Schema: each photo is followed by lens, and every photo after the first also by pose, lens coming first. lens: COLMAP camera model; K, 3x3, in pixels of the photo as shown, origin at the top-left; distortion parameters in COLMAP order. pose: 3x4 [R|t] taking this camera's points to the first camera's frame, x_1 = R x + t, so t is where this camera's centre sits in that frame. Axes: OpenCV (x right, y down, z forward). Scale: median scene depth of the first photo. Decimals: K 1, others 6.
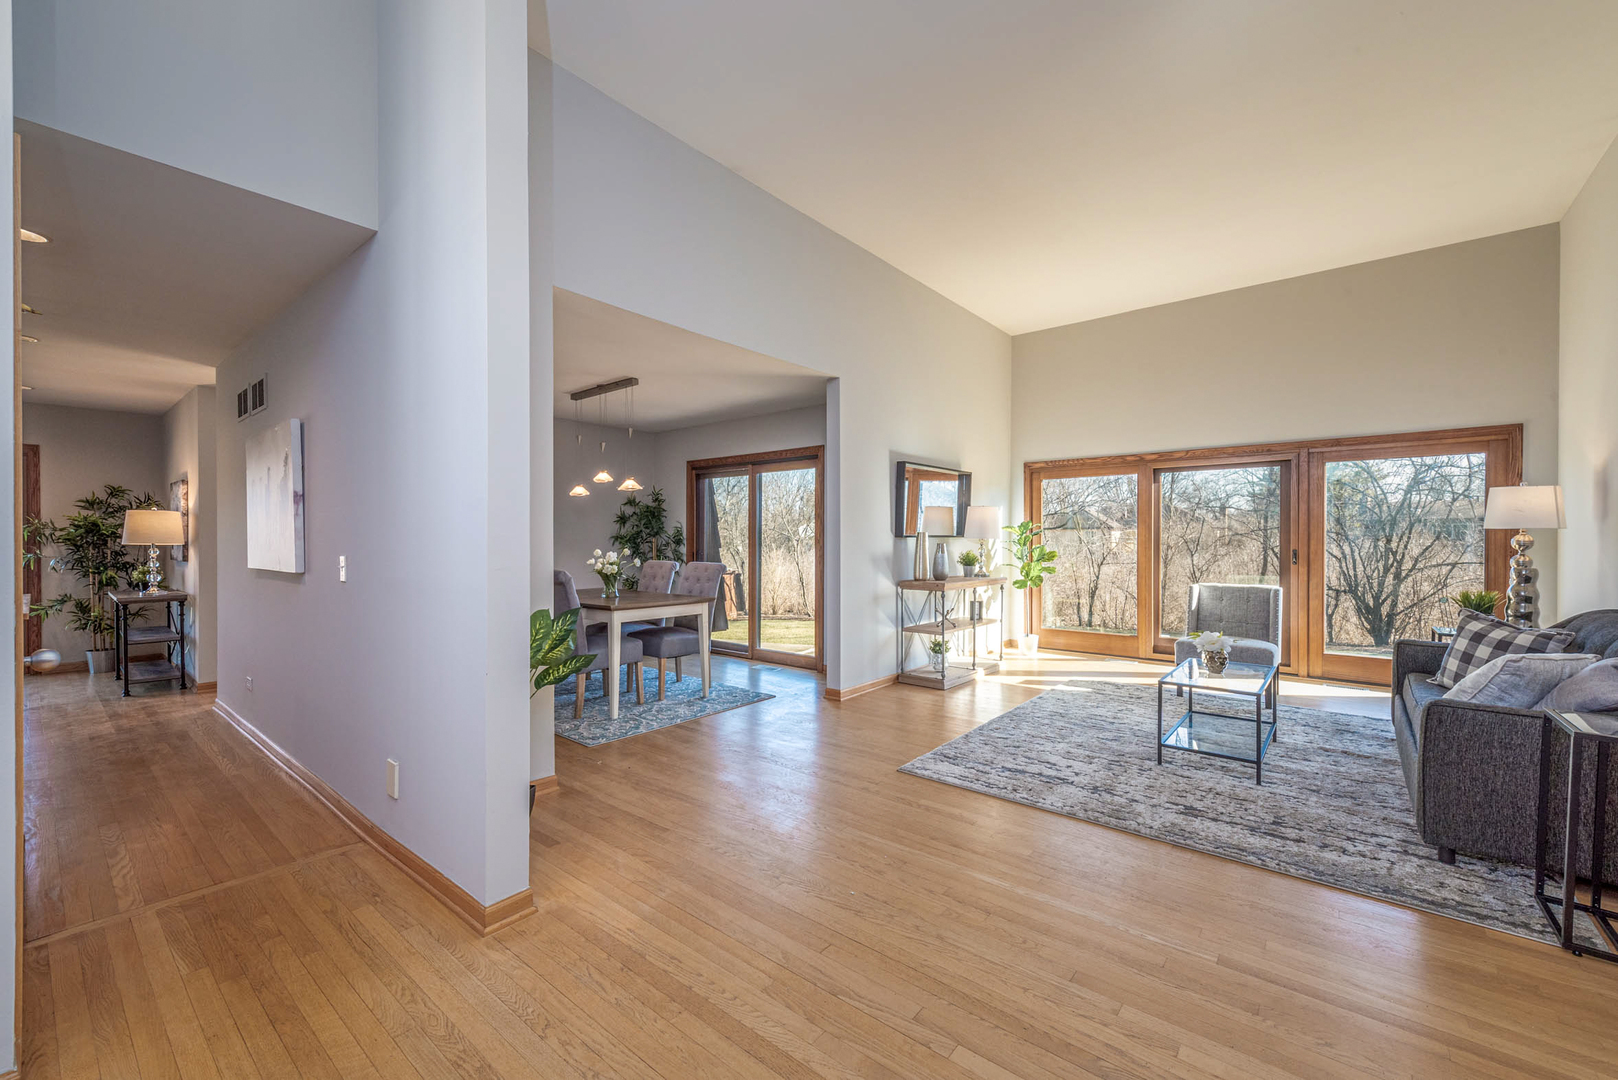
lens RADIAL K [[663.5, 0, 776.5], [0, 663.5, 540.5], [0, 0, 1]] dist [0.000714, -0.000751]
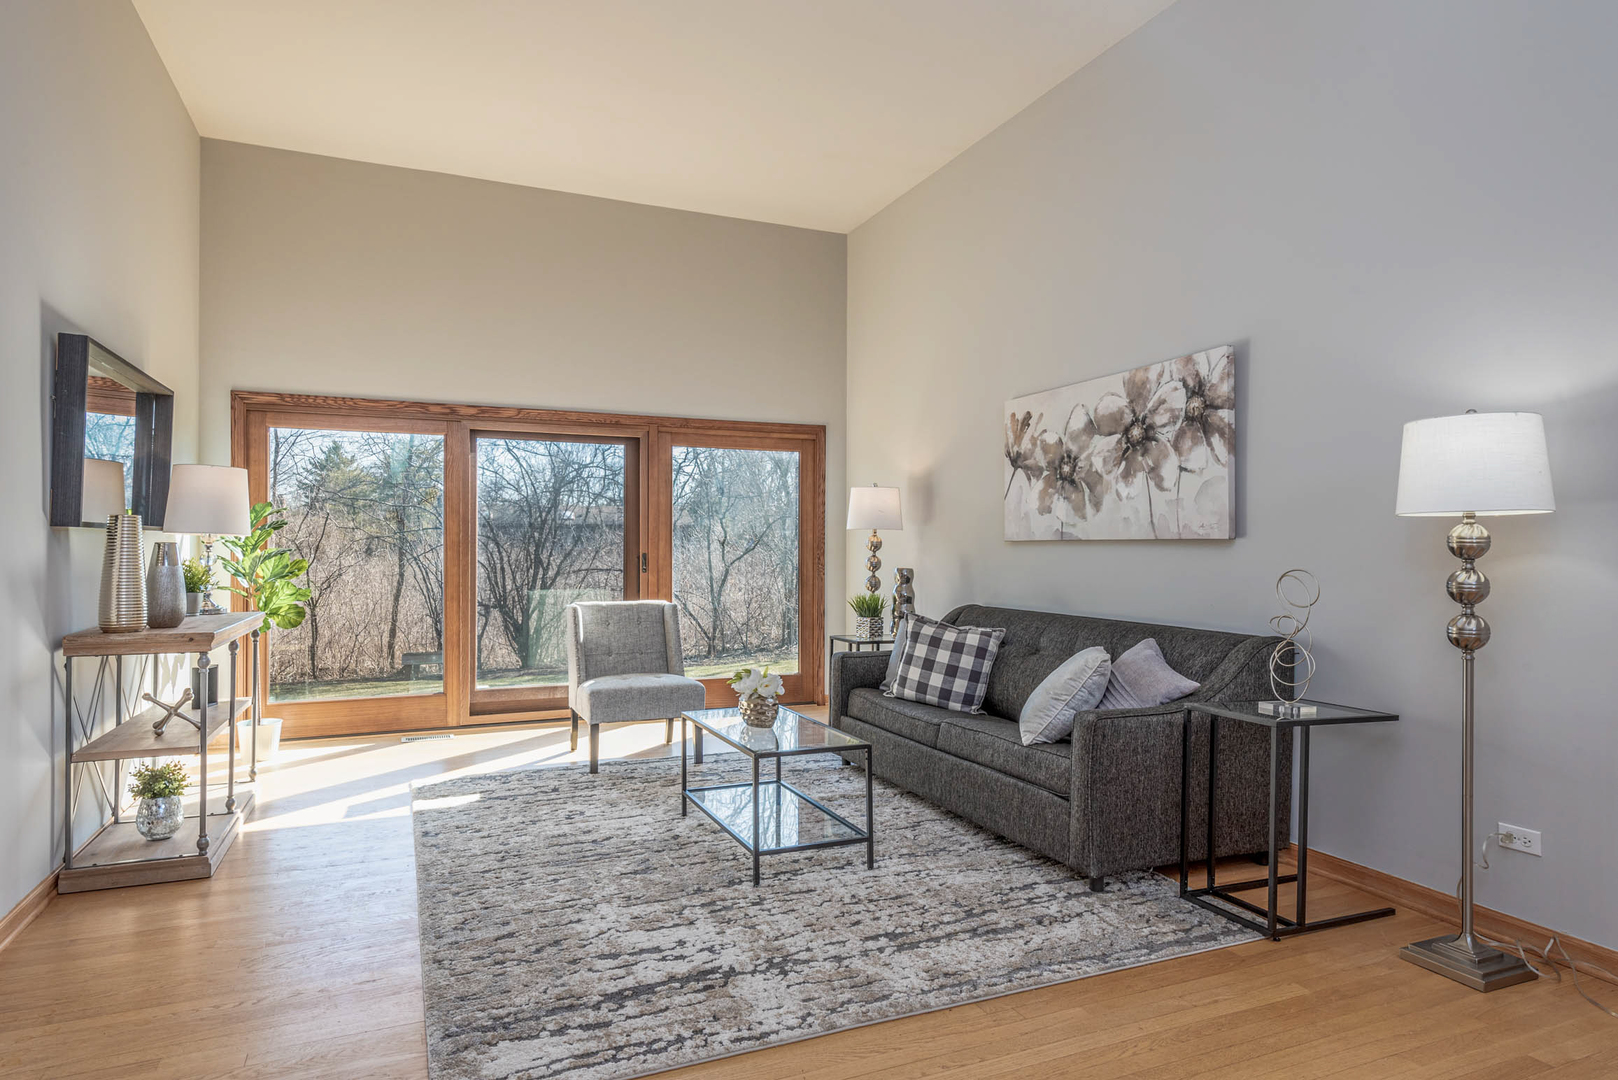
lens RADIAL K [[934.9, 0, 825.2], [0, 934.9, 552.4], [0, 0, 1]] dist [0.019681, -0.000523]
pose [[0.413096, -0.003075, 0.910682, -0.166158], [-0.001749, 0.999990, 0.004170, 0.008667], [-0.910686, -0.003316, 0.413086, 0.426682]]
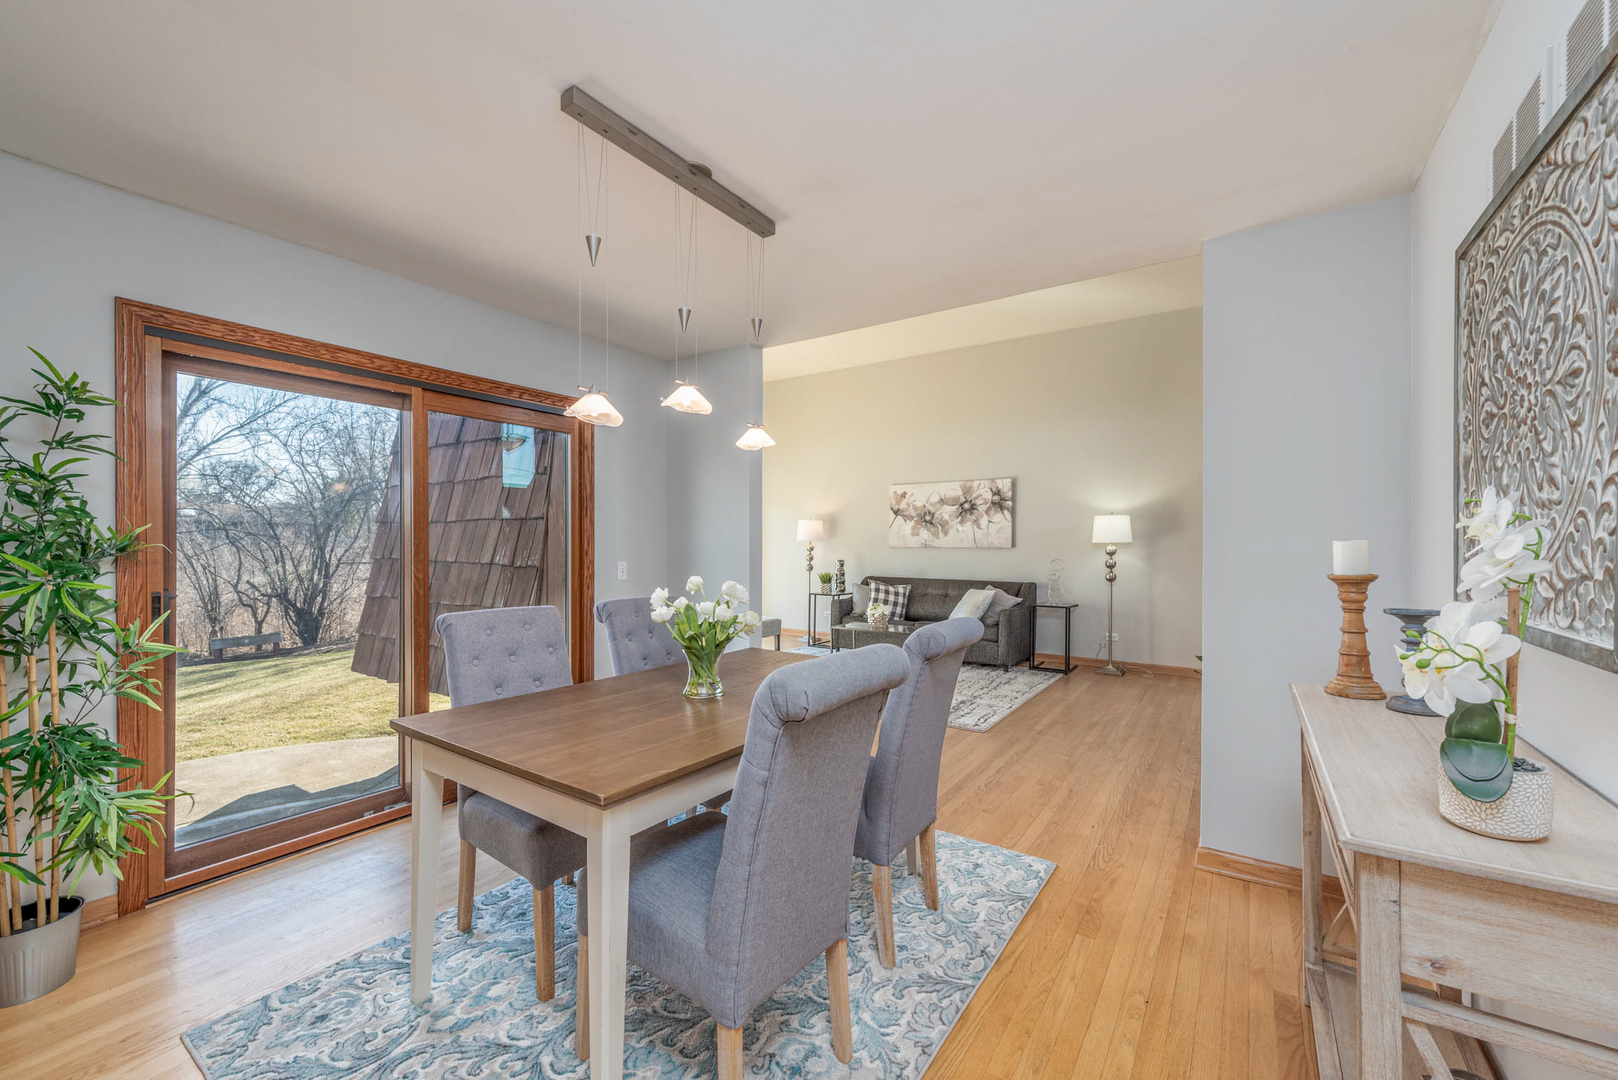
lens RADIAL K [[632.2, 0, 833.7], [0, 632.2, 539.4], [0, 0, 1]] dist [0.000954, -0.000018]
pose [[-0.149374, 0.005521, 0.988765, -0.706085], [-0.001088, 0.999983, -0.005748, -0.010997], [-0.988780, -0.001934, -0.149366, 1.071792]]
